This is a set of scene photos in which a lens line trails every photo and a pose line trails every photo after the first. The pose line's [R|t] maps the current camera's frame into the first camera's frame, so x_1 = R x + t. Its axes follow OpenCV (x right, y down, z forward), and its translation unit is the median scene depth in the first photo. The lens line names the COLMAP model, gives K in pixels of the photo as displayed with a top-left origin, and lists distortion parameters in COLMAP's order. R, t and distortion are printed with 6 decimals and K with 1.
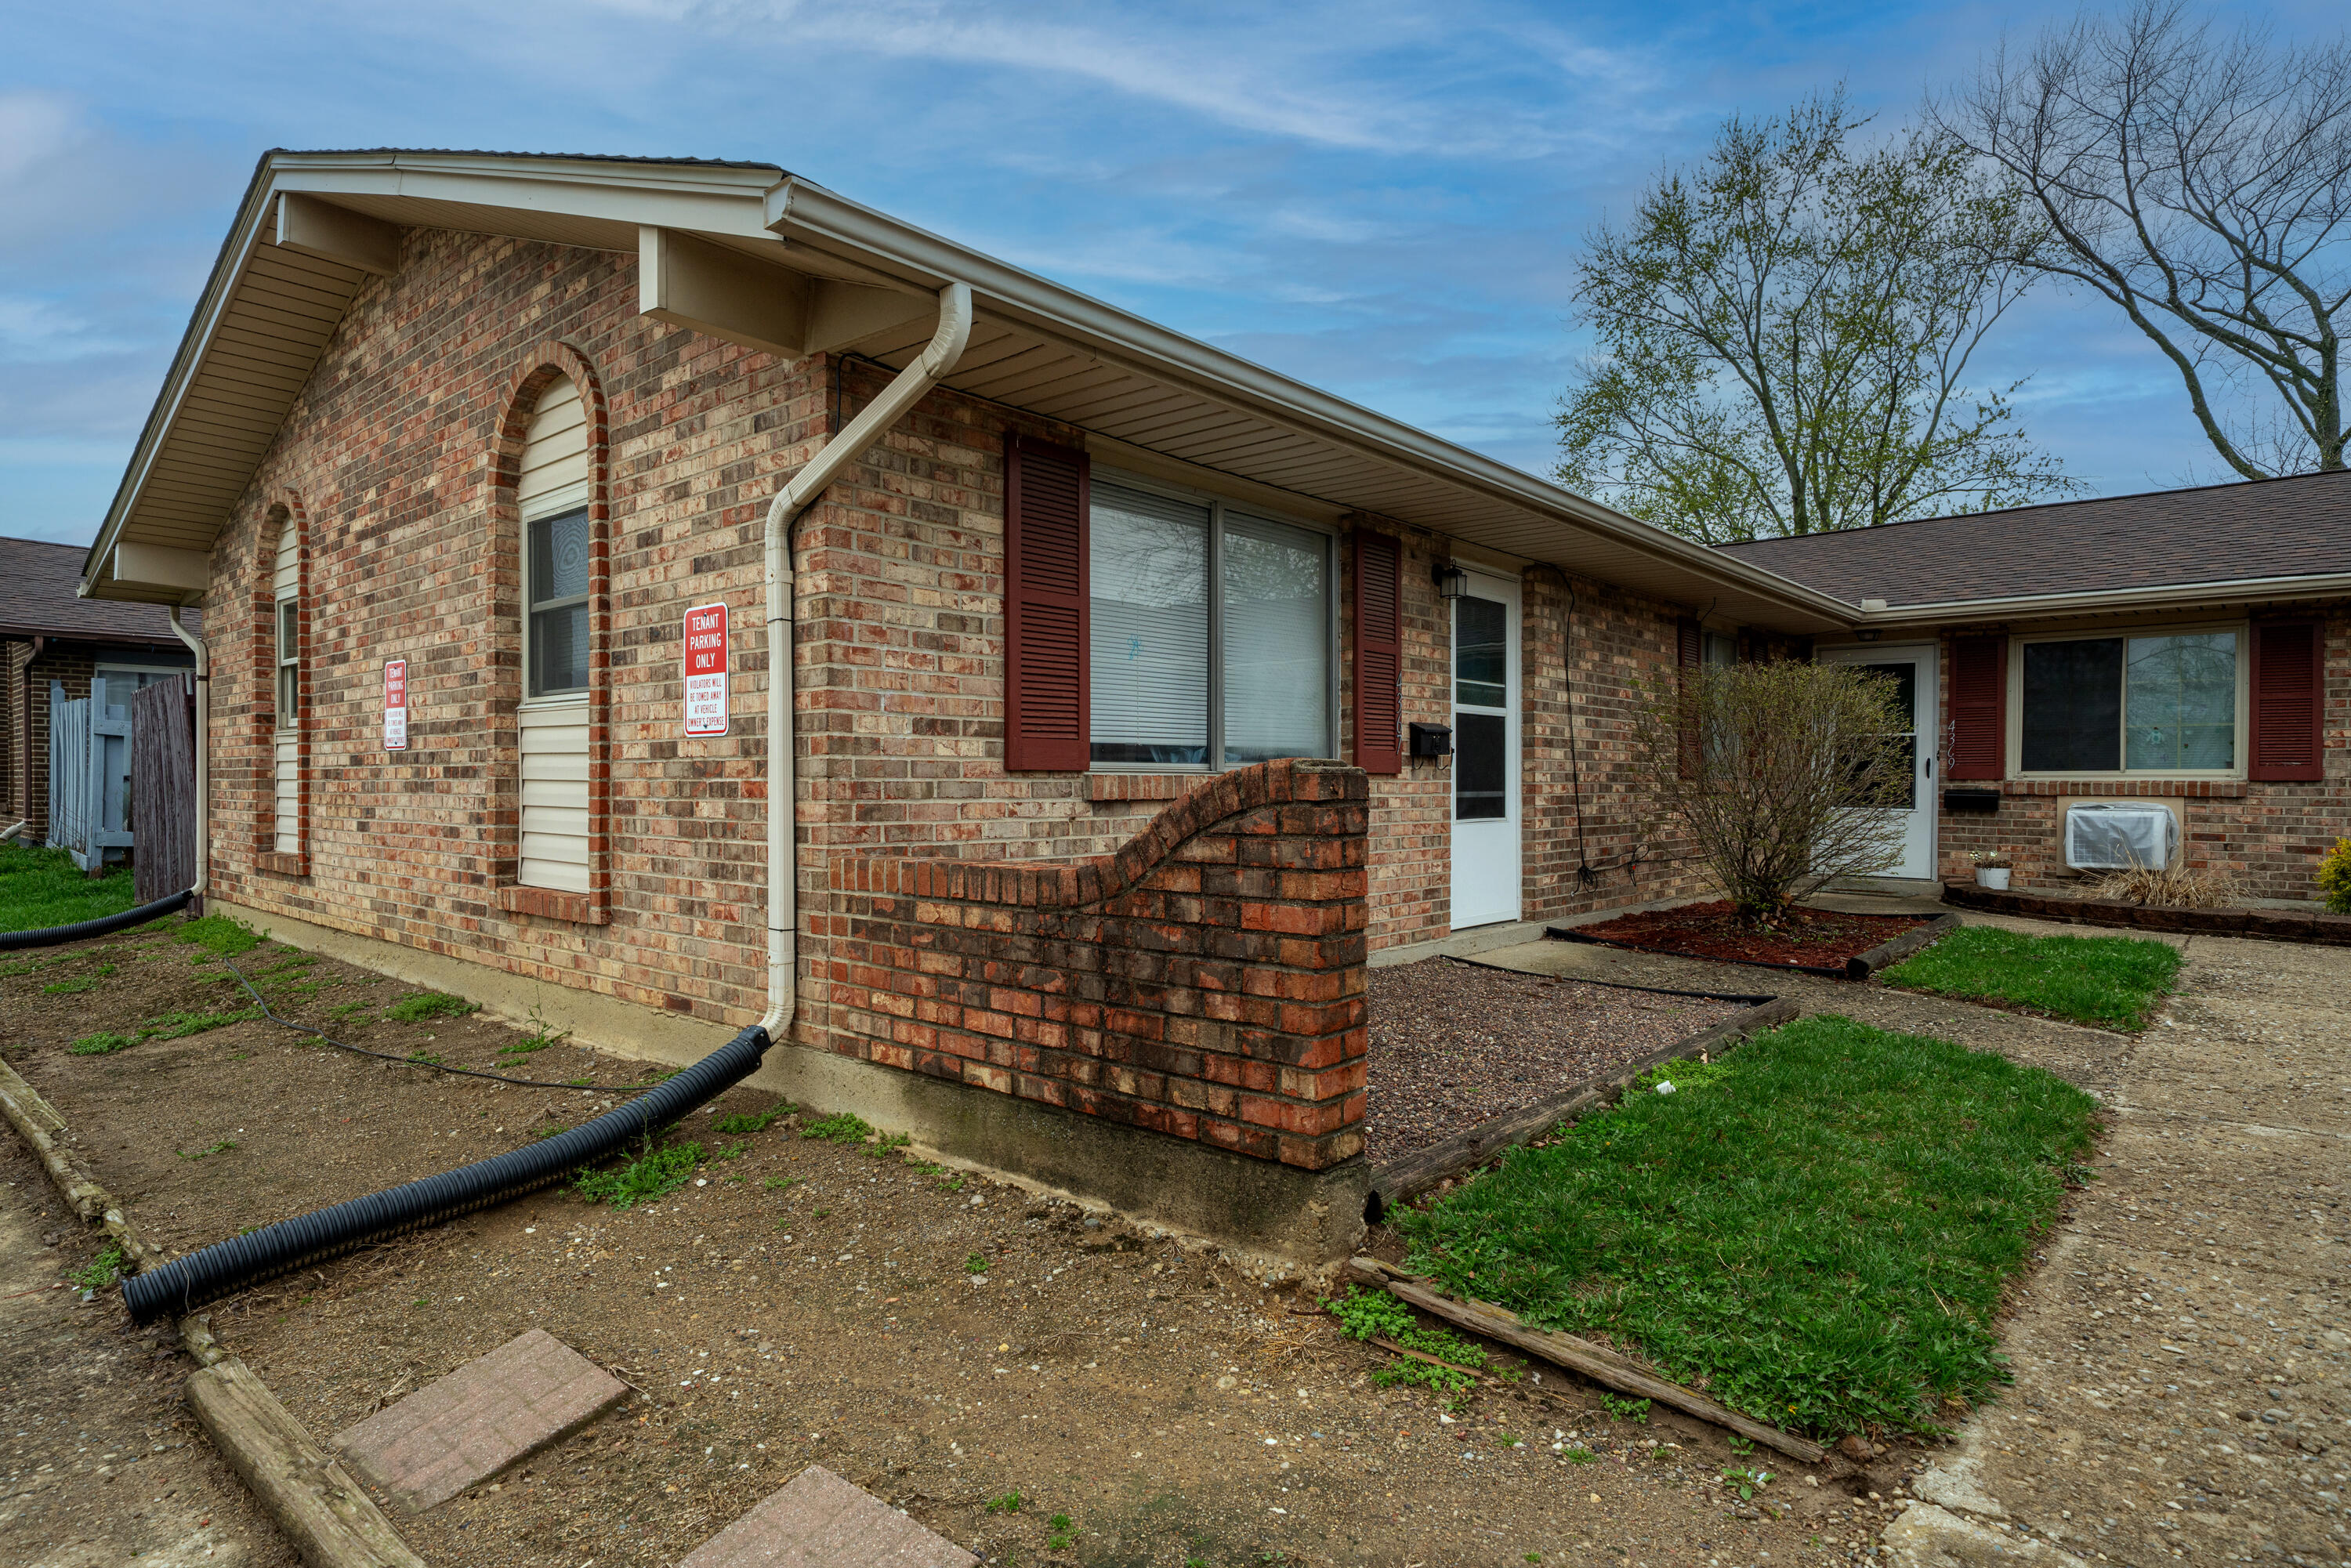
lens RADIAL K [[1276.0, 0, 1164.0], [0, 1276.0, 794.1], [0, 0, 1]] dist [0.003055, -0.000651]
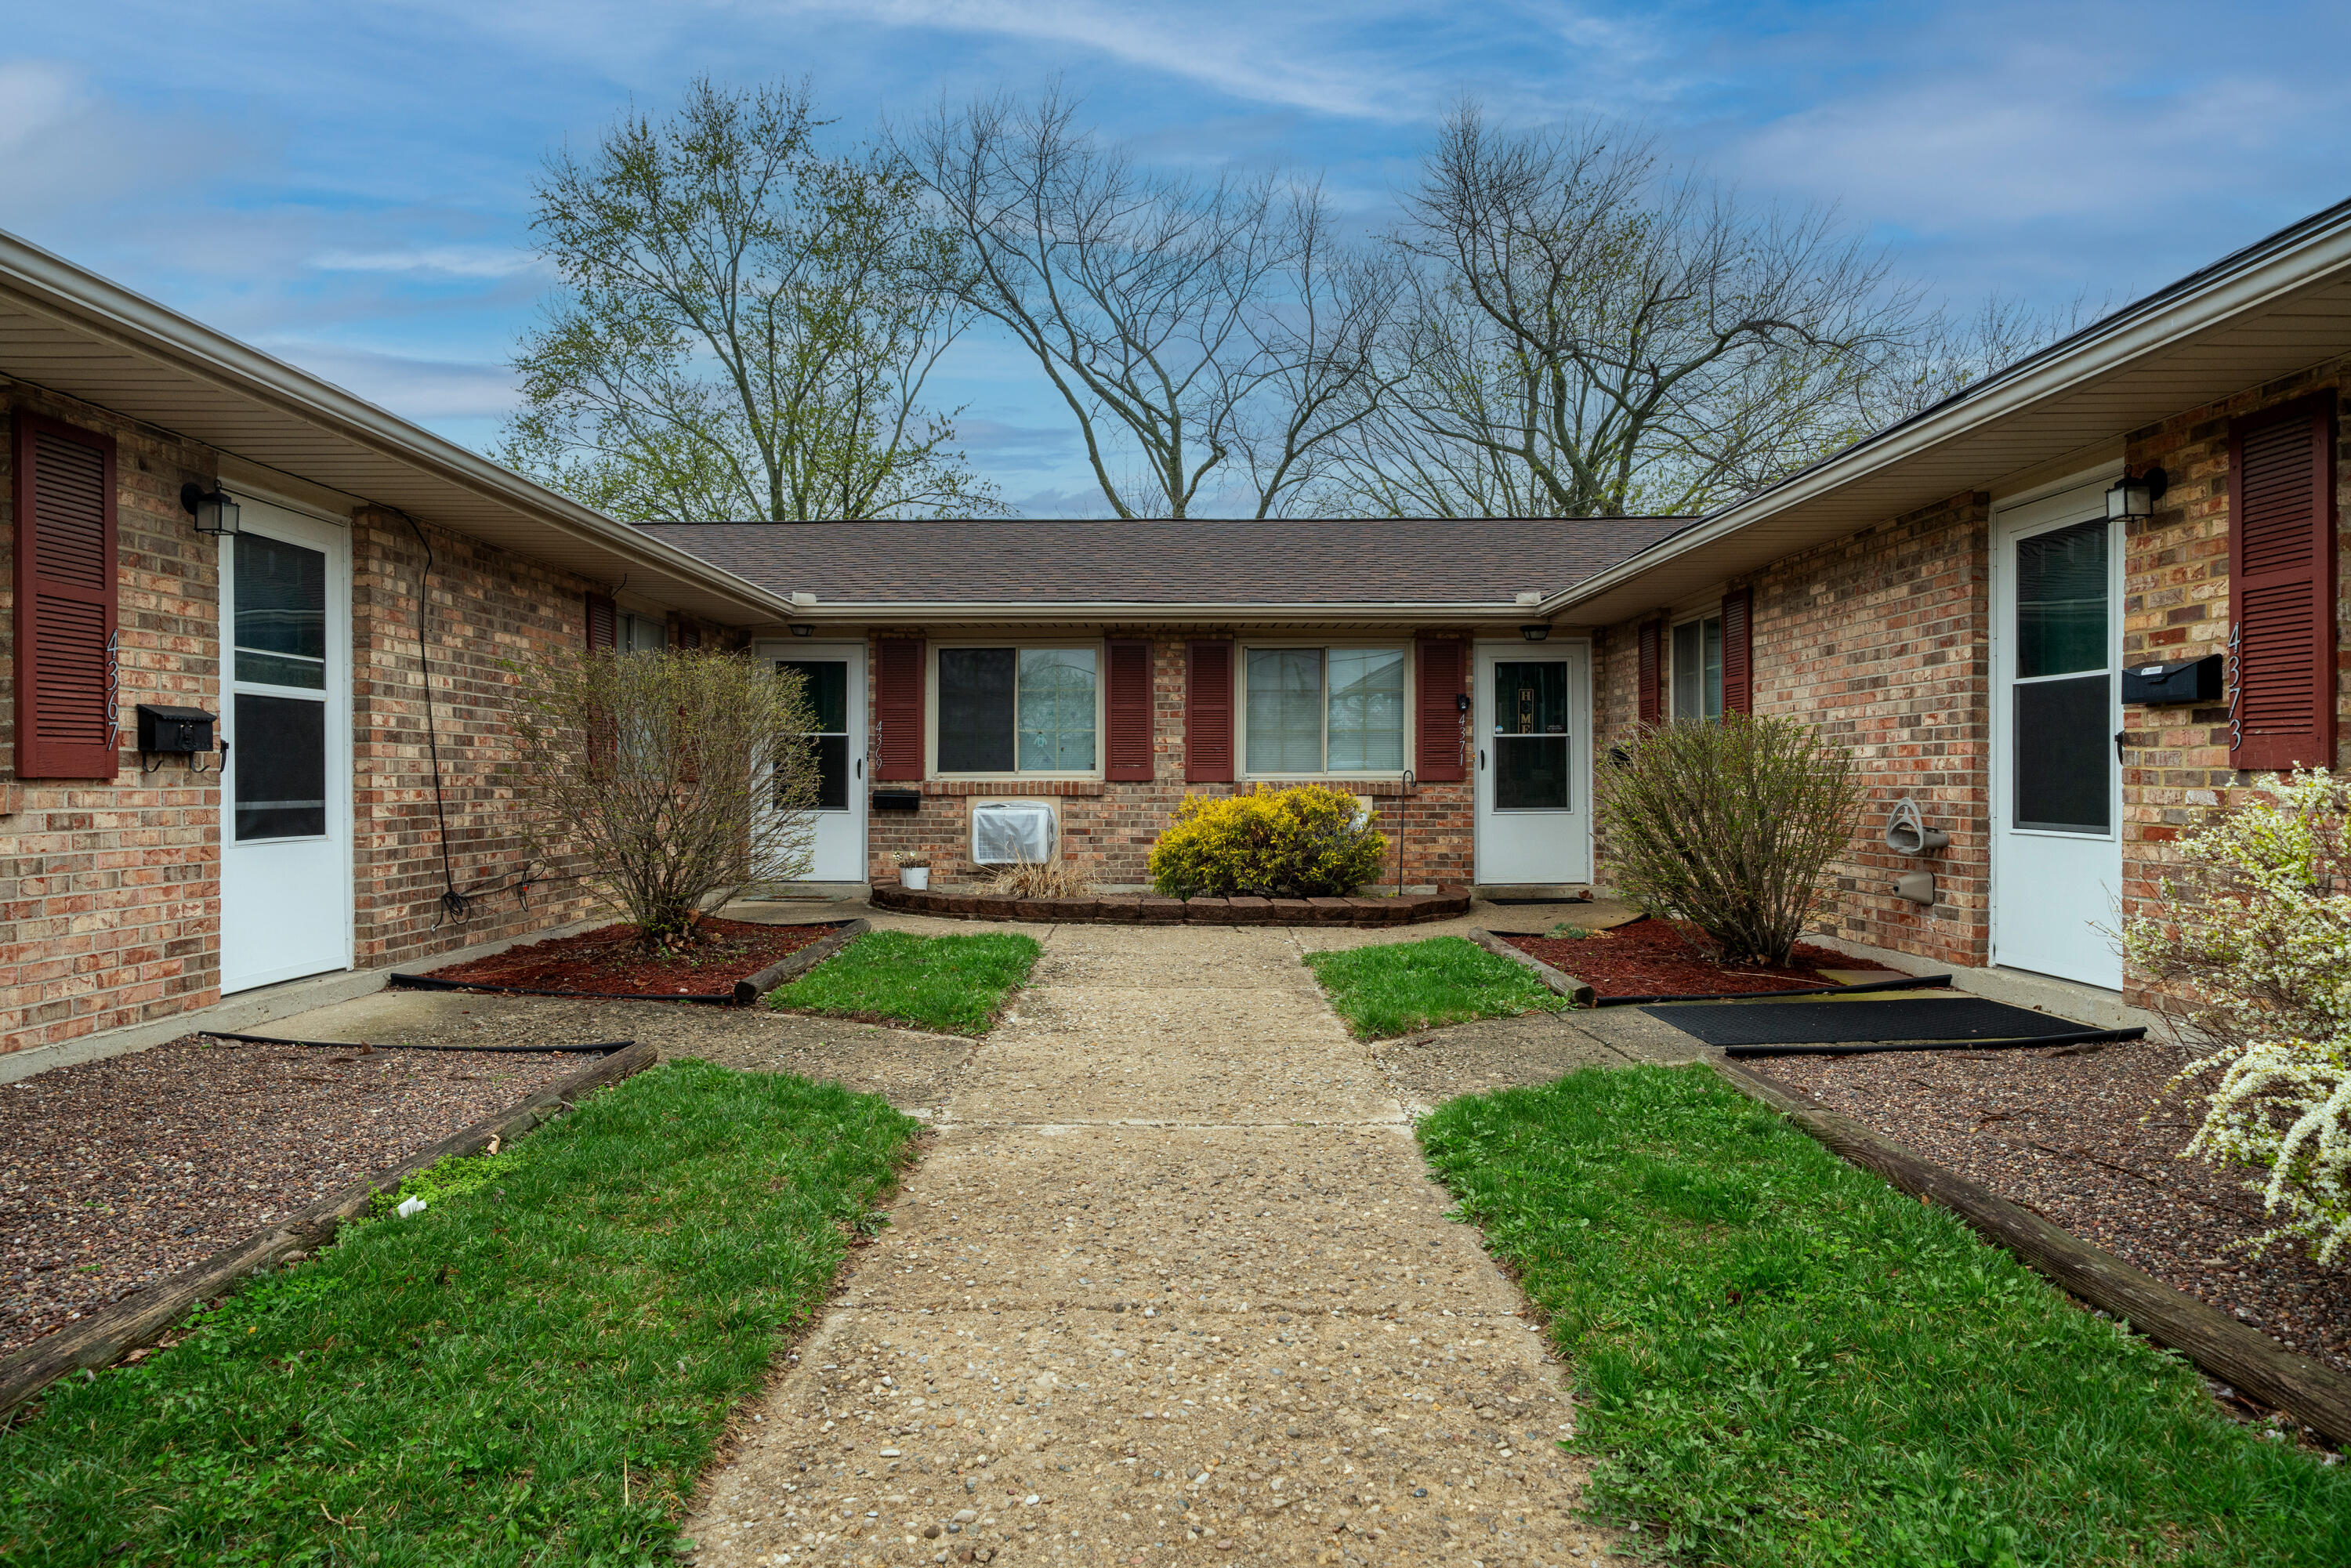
lens RADIAL K [[1384.7, 0, 1156.8], [0, 1384.7, 767.8], [0, 0, 1]] dist [0.016415, -0.002839]
pose [[0.757027, 0.001909, 0.653381, 0.127930], [0.010447, 0.999833, -0.015026, -0.004775], [-0.653300, 0.018201, 0.756880, 0.067614]]
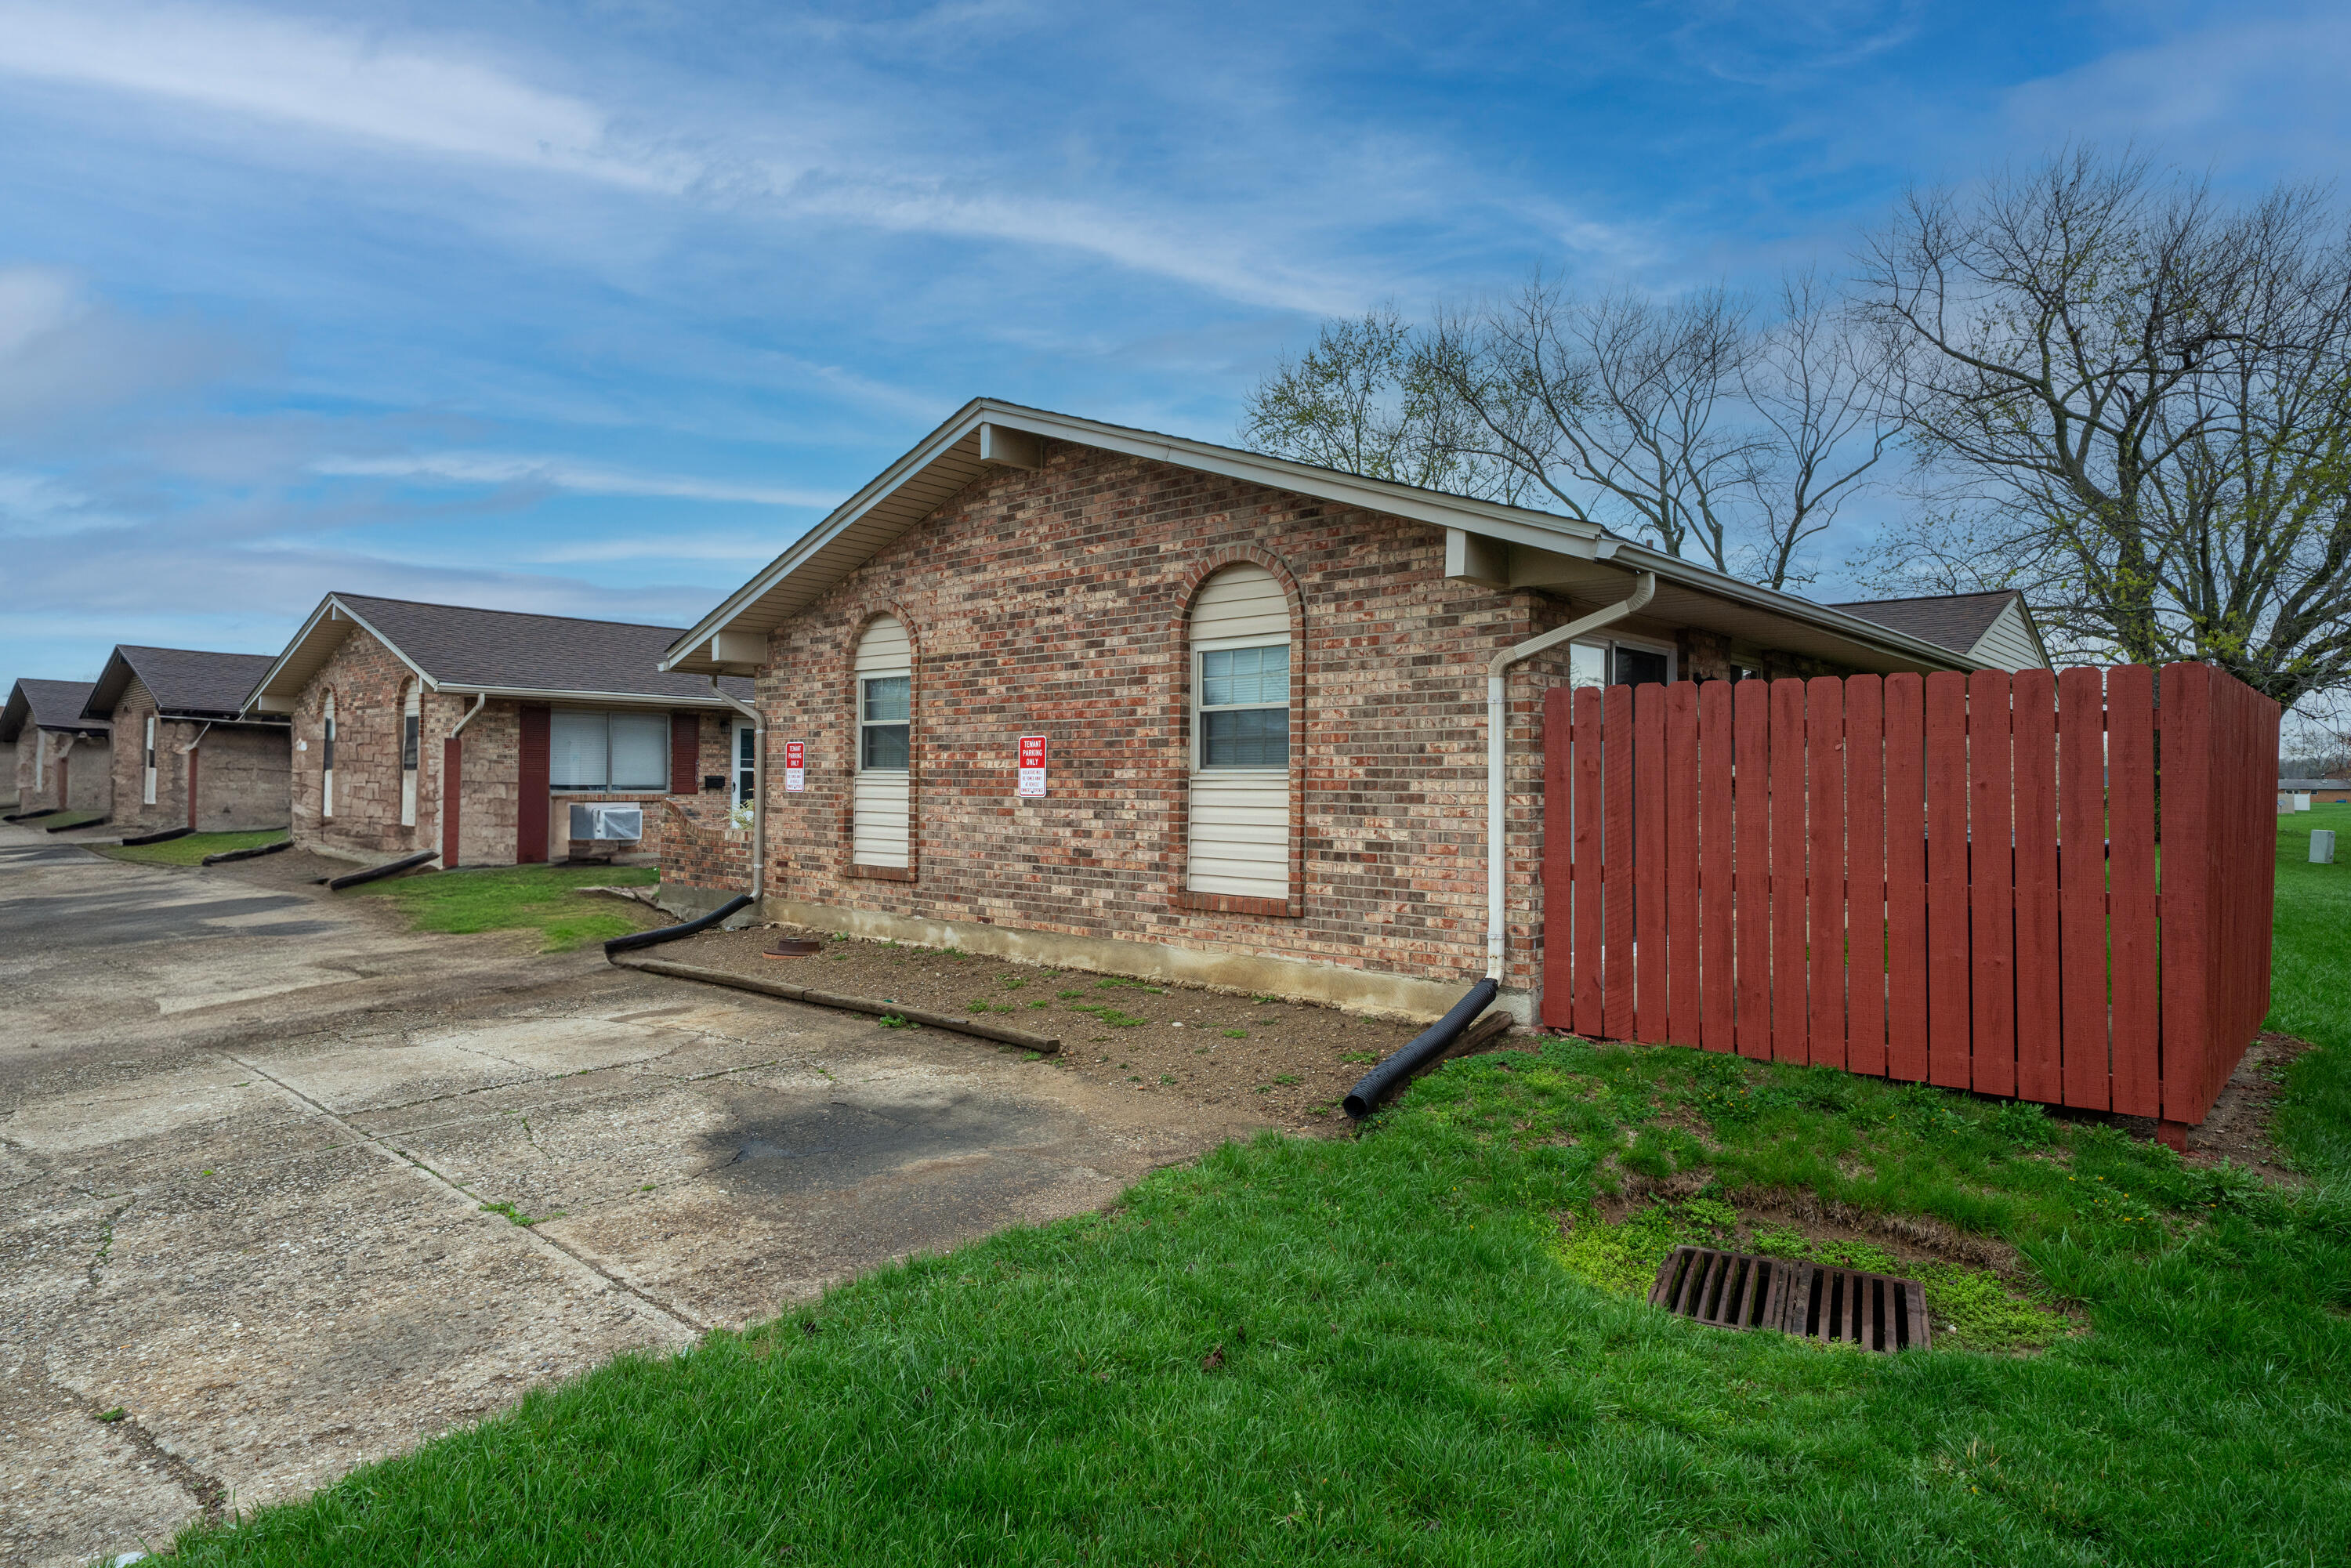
lens RADIAL K [[1276.0, 0, 1168.4], [0, 1276.0, 769.5], [0, 0, 1]] dist [0.003055, -0.000651]
pose [[0.999990, 0.004349, -0.000565, 1.410807], [-0.004359, 0.999815, -0.018735, -0.021015], [0.000483, 0.018738, 0.999824, -2.199650]]
